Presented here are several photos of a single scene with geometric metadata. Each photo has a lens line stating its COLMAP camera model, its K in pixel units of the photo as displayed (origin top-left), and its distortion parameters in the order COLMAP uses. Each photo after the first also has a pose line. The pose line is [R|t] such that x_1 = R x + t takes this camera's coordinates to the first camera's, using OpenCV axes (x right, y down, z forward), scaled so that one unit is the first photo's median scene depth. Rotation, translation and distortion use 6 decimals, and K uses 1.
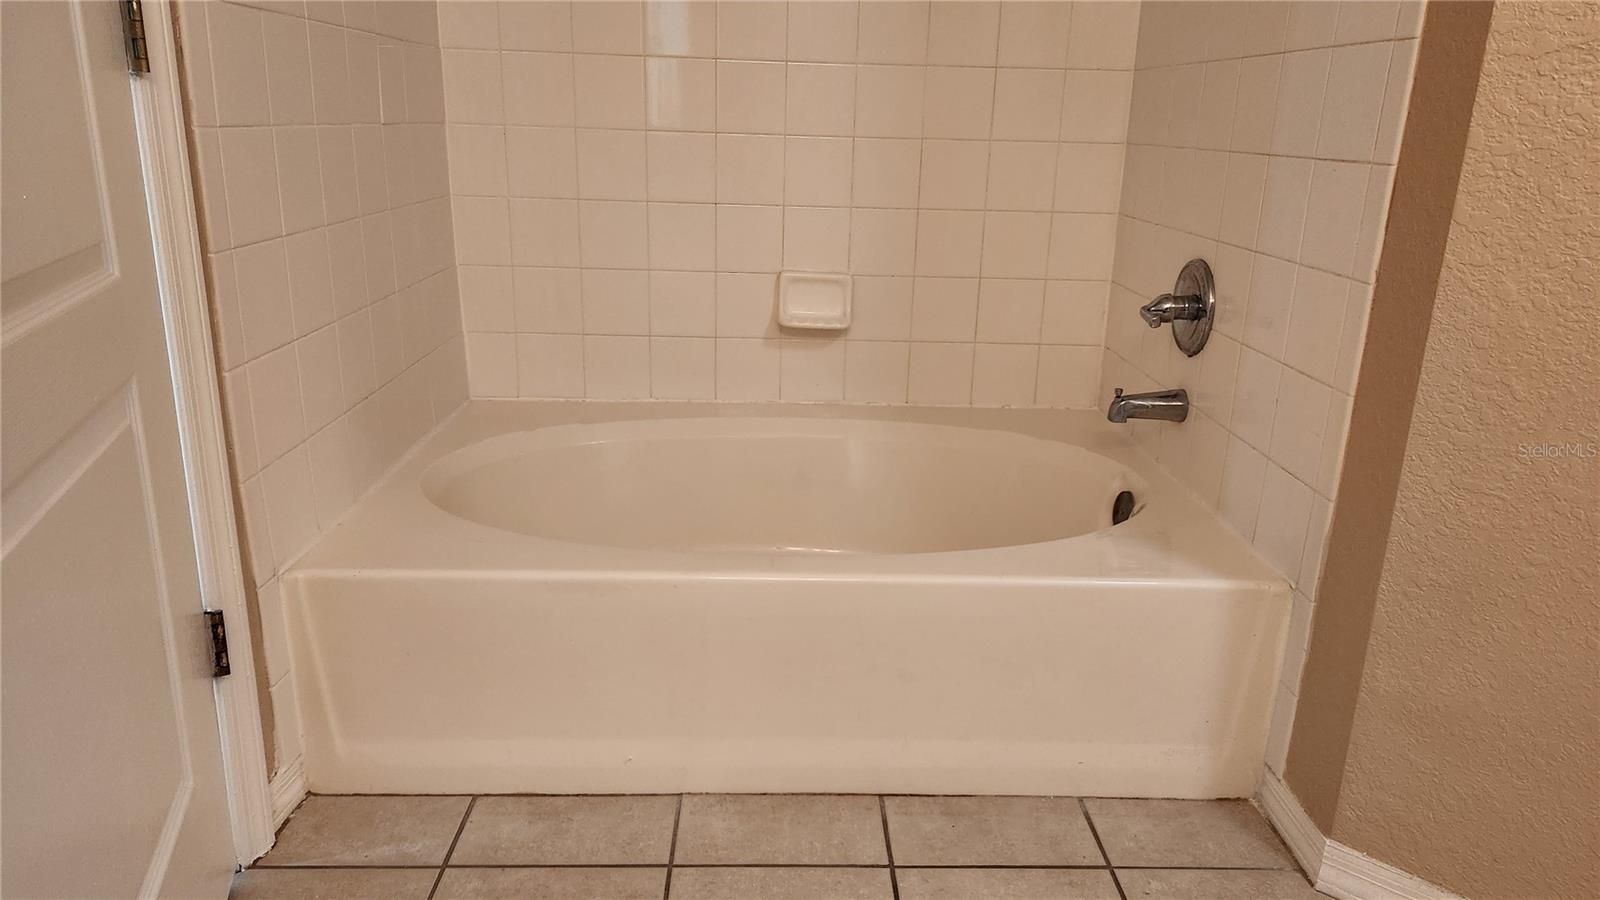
lens RADIAL K [[1079.7, 0, 800.9], [0, 1079.7, 451.4], [0, 0, 1]] dist [0.034299, -0.026024]
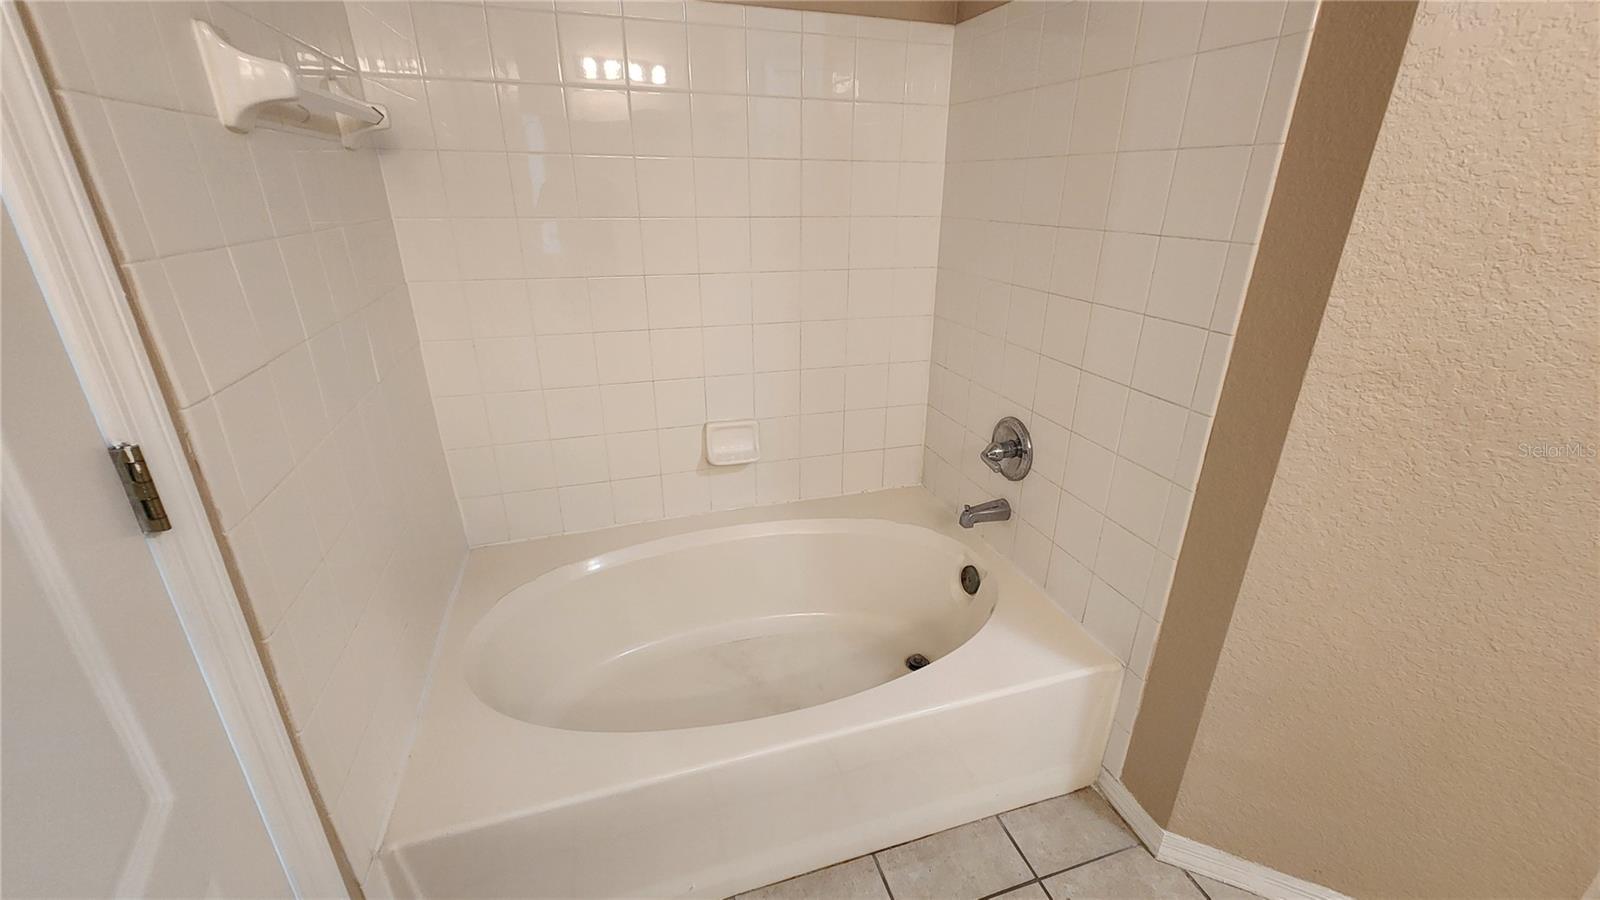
lens RADIAL K [[652.7, 0, 801.9], [0, 652.7, 450.9], [0, 0, 1]] dist [0.001617, -0.001739]
pose [[0.958658, -0.124134, 0.256059, -0.175649], [0.097621, 0.988693, 0.113824, -0.319801], [-0.267294, -0.084122, 0.959936, 0.269307]]
